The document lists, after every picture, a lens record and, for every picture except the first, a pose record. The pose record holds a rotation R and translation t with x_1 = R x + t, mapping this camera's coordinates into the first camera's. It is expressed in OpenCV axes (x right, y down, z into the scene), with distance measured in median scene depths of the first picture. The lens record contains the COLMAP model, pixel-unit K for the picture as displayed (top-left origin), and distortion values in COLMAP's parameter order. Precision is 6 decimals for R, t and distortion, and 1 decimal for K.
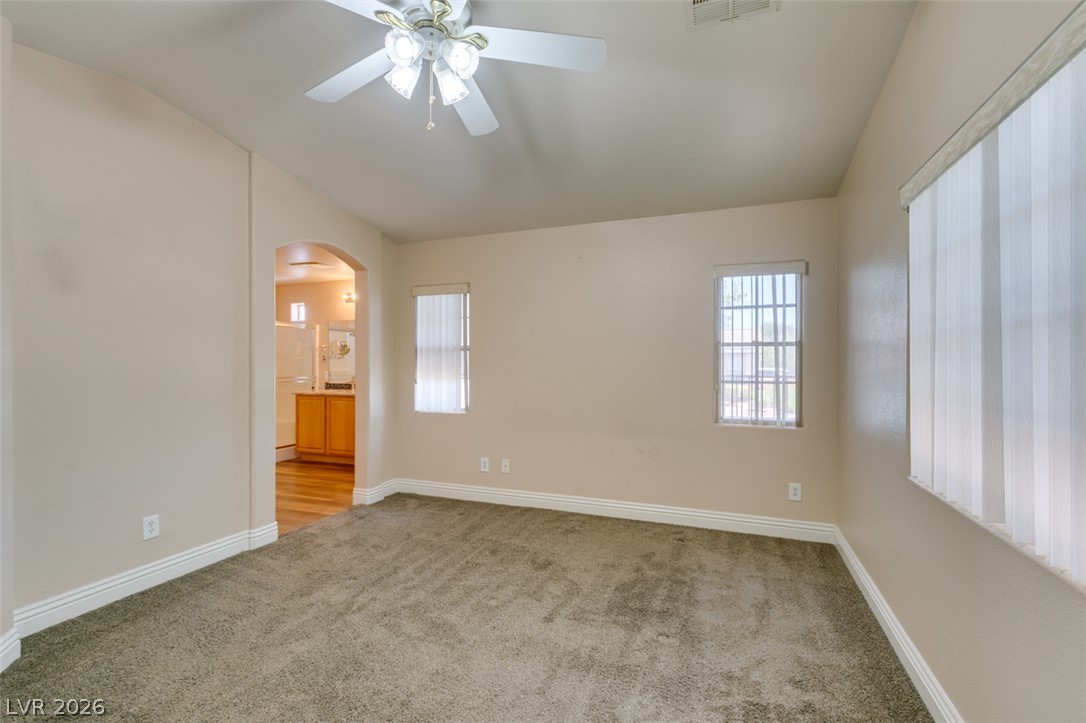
lens RADIAL K [[487.1, 0, 540.2], [0, 487.1, 361.5], [0, 0, 1]] dist [0.004598, -0.001426]
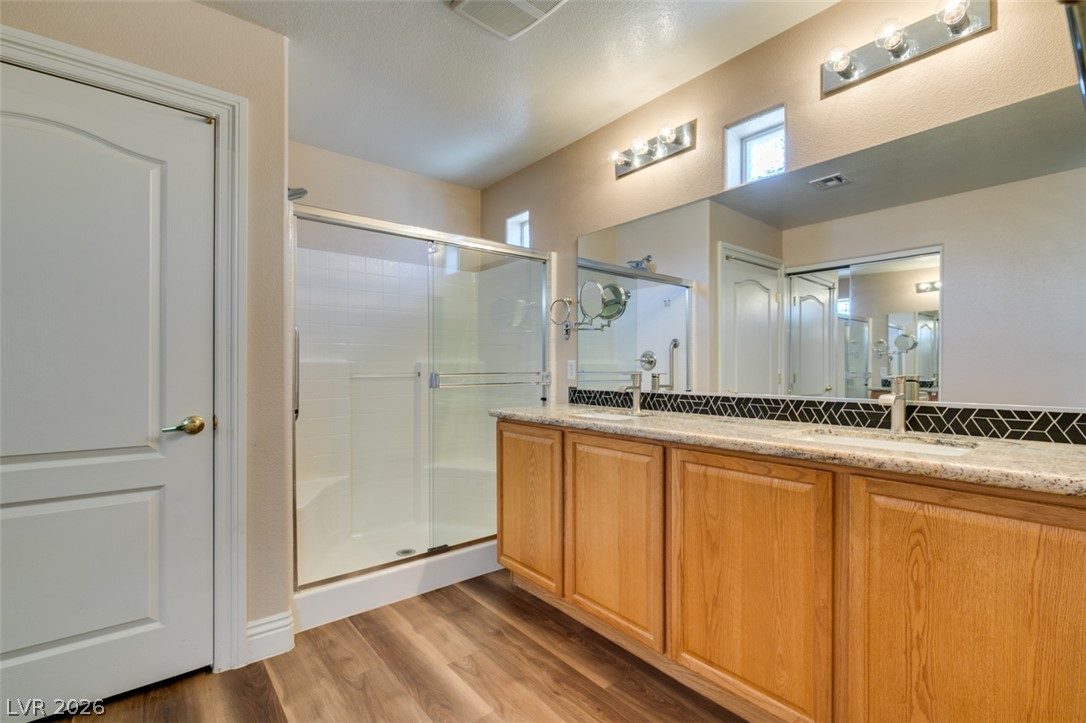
lens RADIAL K [[487.1, 0, 544.8], [0, 487.1, 364.9], [0, 0, 1]] dist [0.004598, -0.001426]
pose [[0.872788, 0.002473, -0.488094, -0.258327], [-0.001054, 0.999994, 0.003181, 0.022526], [0.488099, -0.002262, 0.872785, 0.630456]]
